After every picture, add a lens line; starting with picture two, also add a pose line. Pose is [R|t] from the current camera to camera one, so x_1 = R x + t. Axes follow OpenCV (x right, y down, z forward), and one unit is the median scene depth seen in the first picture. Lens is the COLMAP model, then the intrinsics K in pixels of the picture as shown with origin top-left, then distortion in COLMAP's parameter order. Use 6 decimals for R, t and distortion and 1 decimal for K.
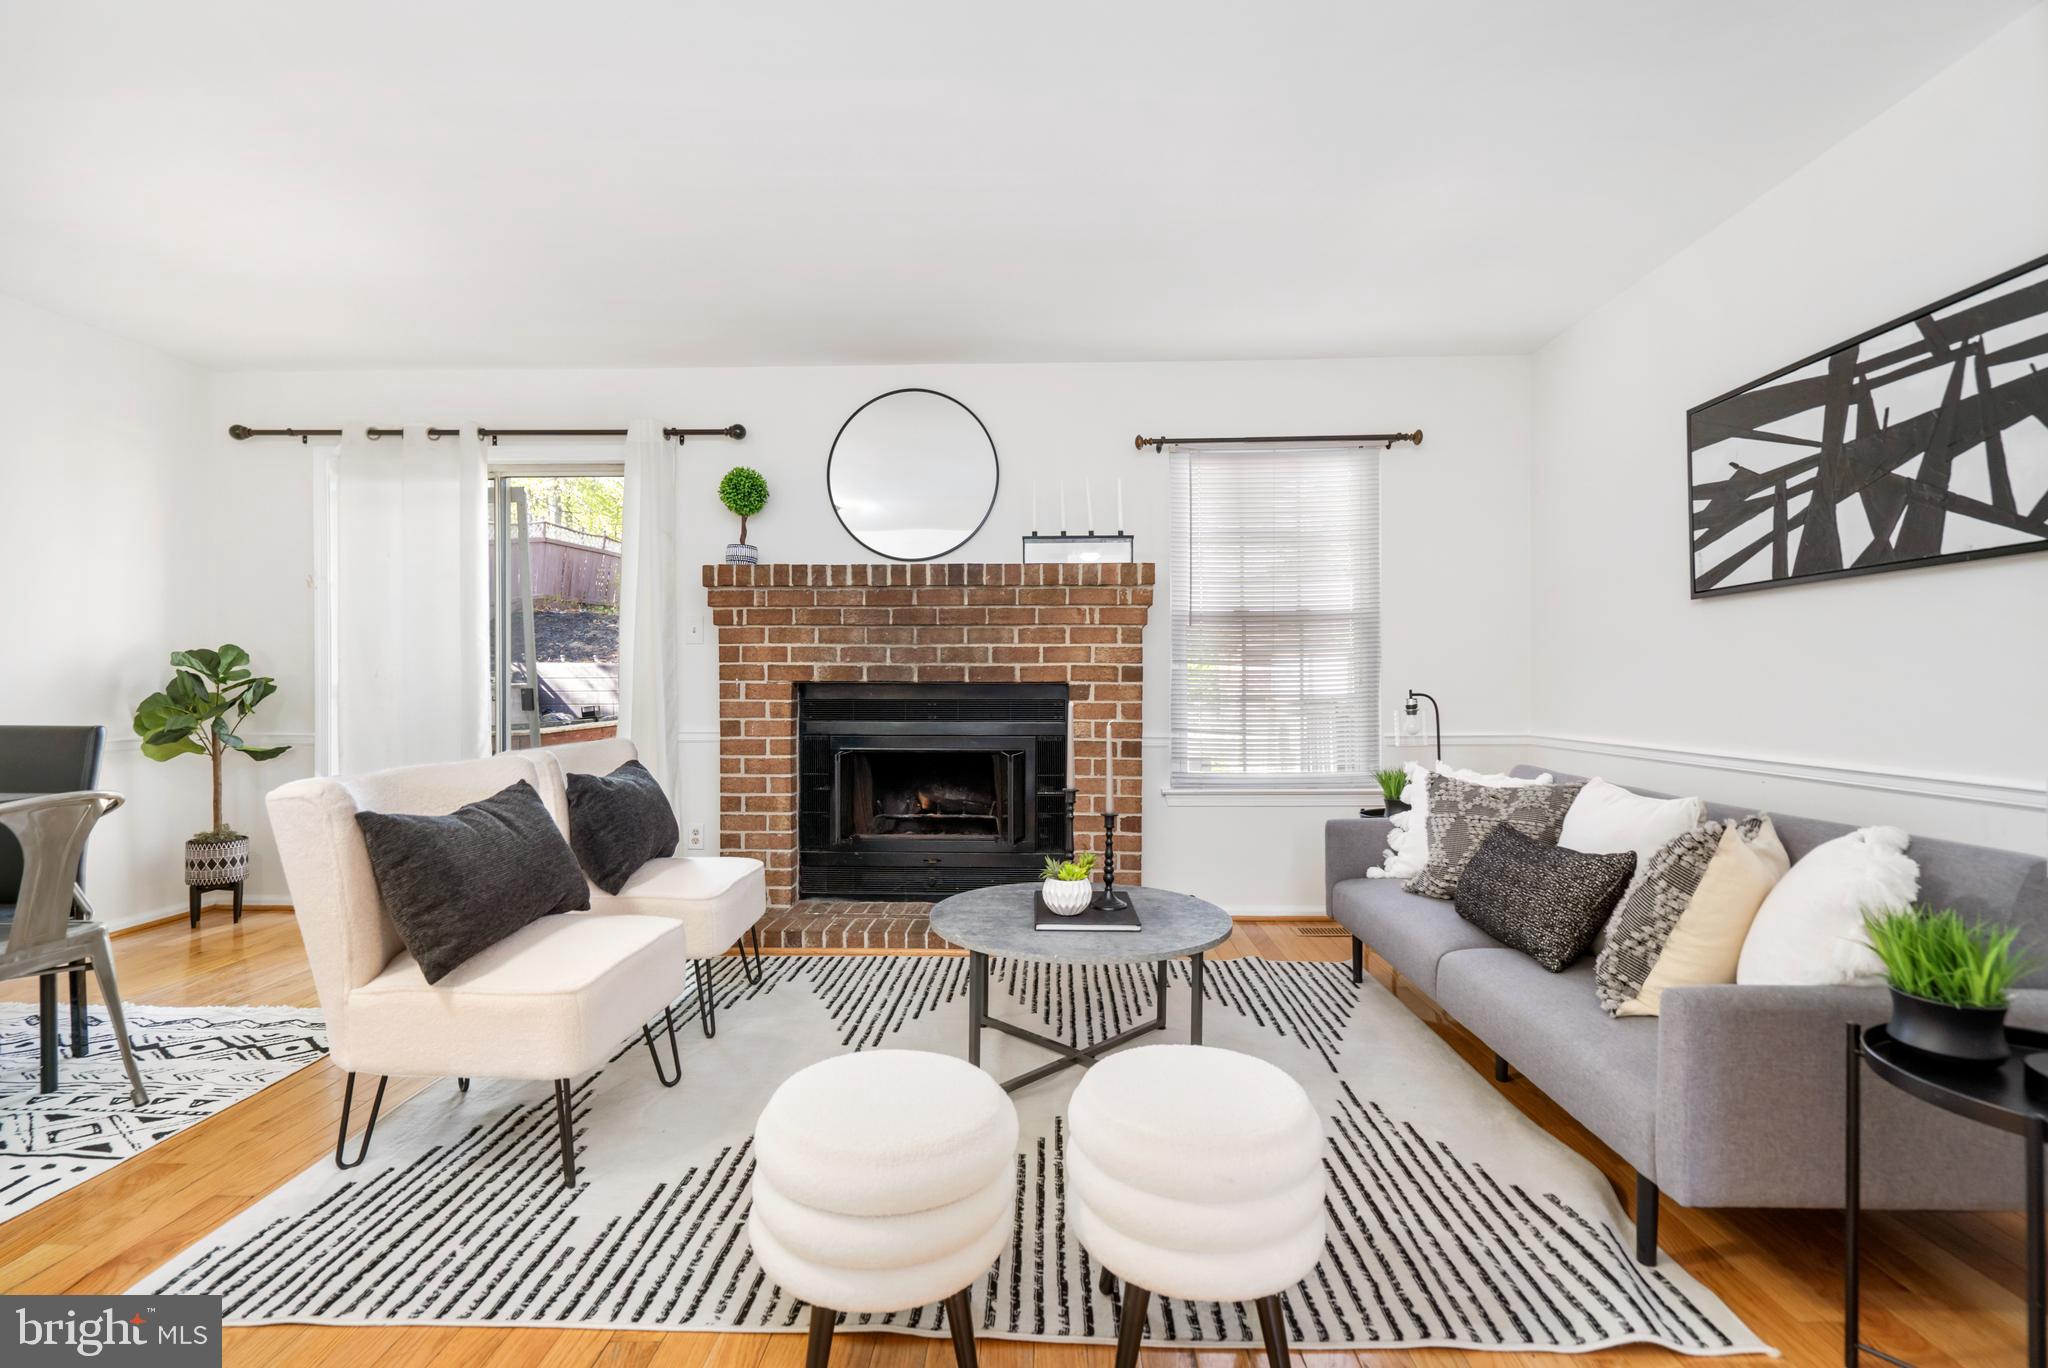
lens RADIAL K [[933.7, 0, 1024.0], [0, 933.7, 684.0], [0, 0, 1]] dist [-0.008740, 0.004166]
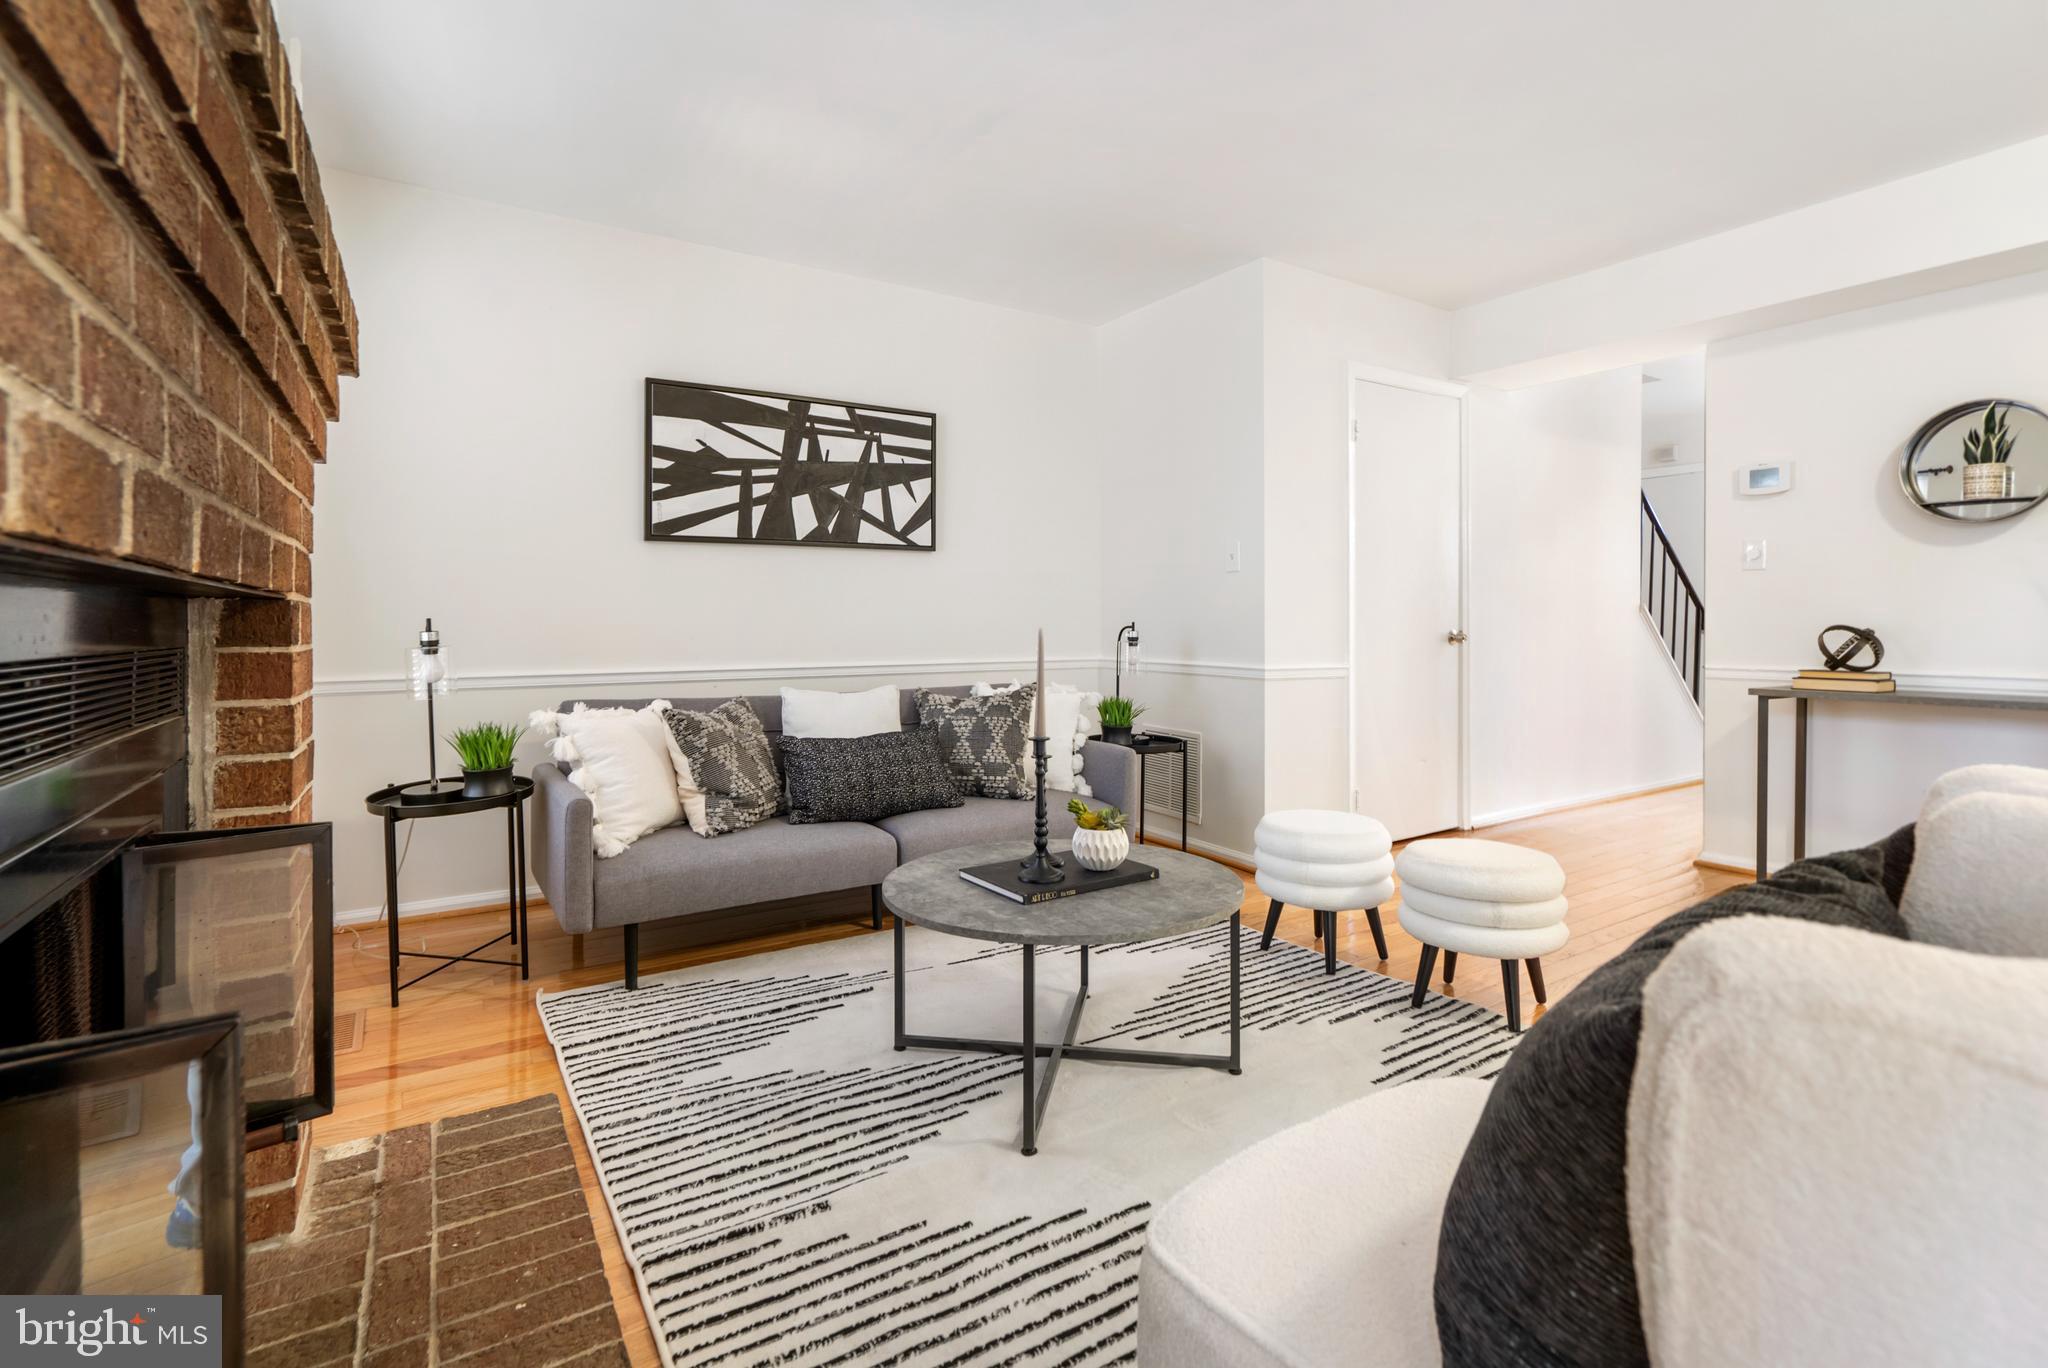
lens RADIAL K [[955.9, 0, 1025.4], [0, 955.9, 621.2], [0, 0, 1]] dist [-0.001496, 0.000014]
pose [[-0.560760, -0.001193, 0.827977, -0.419108], [0.001924, 0.999994, 0.002744, 0.006385], [-0.827976, 0.003131, -0.560755, 0.986047]]
